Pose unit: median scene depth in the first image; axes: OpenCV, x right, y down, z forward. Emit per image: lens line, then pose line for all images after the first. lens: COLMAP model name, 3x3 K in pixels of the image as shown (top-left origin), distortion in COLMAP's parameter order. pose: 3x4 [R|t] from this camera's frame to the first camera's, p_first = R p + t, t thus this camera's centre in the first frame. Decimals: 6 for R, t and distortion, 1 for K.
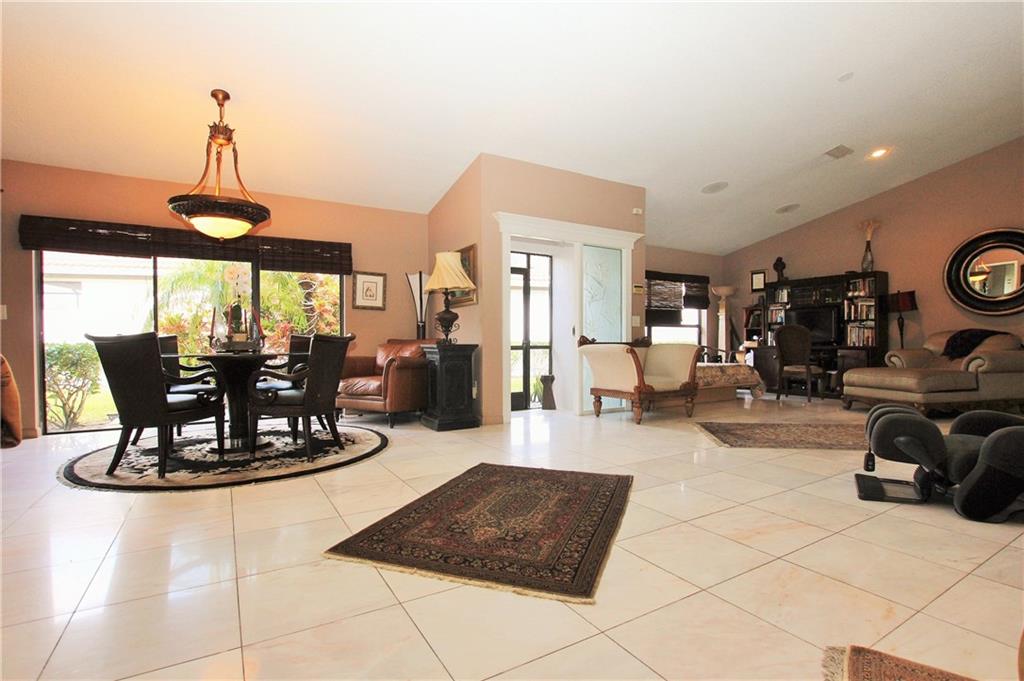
lens RADIAL K [[487.0, 0, 511.9], [0, 487.0, 348.0], [0, 0, 1]] dist [-0.029002, 0.000274]
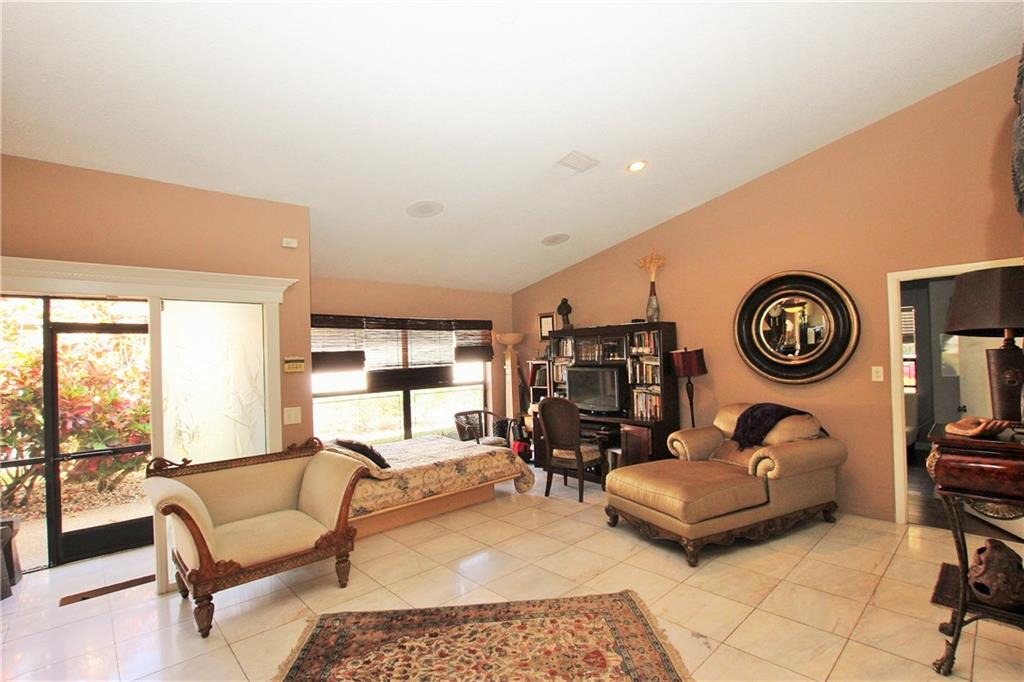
lens RADIAL K [[475.9, 0, 514.1], [0, 475.9, 346.5], [0, 0, 1]] dist [-0.031773, 0.000008]
pose [[0.977341, -0.023364, 0.210376, 0.374331], [0.031071, 0.998959, -0.033407, -0.104531], [-0.209376, 0.039186, 0.977050, 0.306465]]
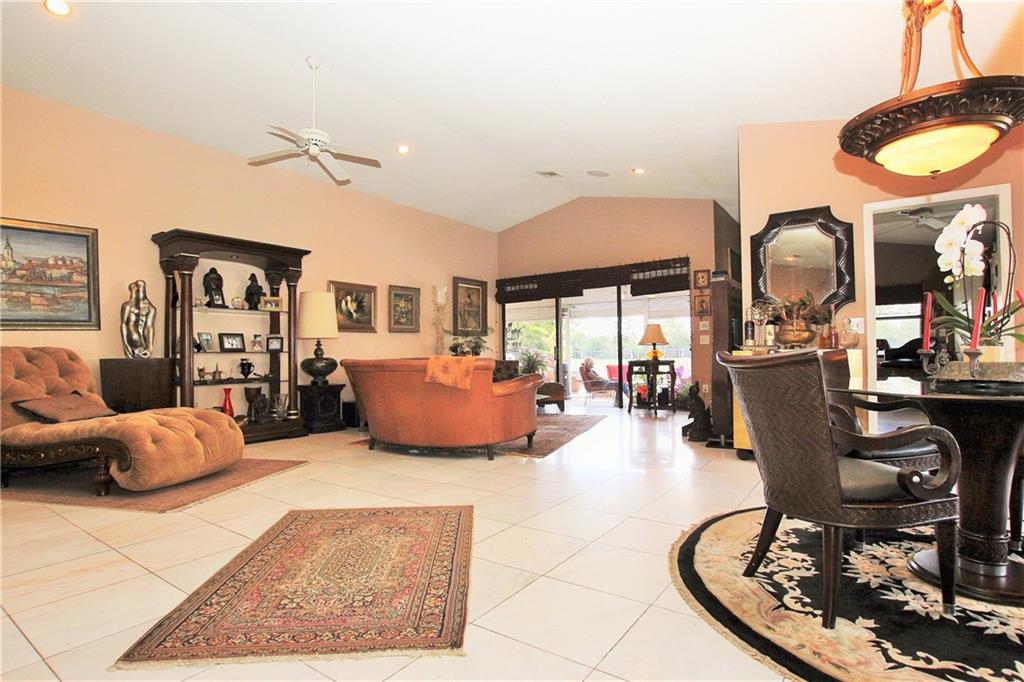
lens RADIAL K [[516.4, 0, 508.2], [0, 516.4, 348.3], [0, 0, 1]] dist [-0.026974, 0.000867]
pose [[-0.918210, 0.009236, -0.395987, 0.041423], [0.009138, 0.999956, 0.002134, -0.019044], [0.395989, -0.001659, -0.918254, 0.742303]]
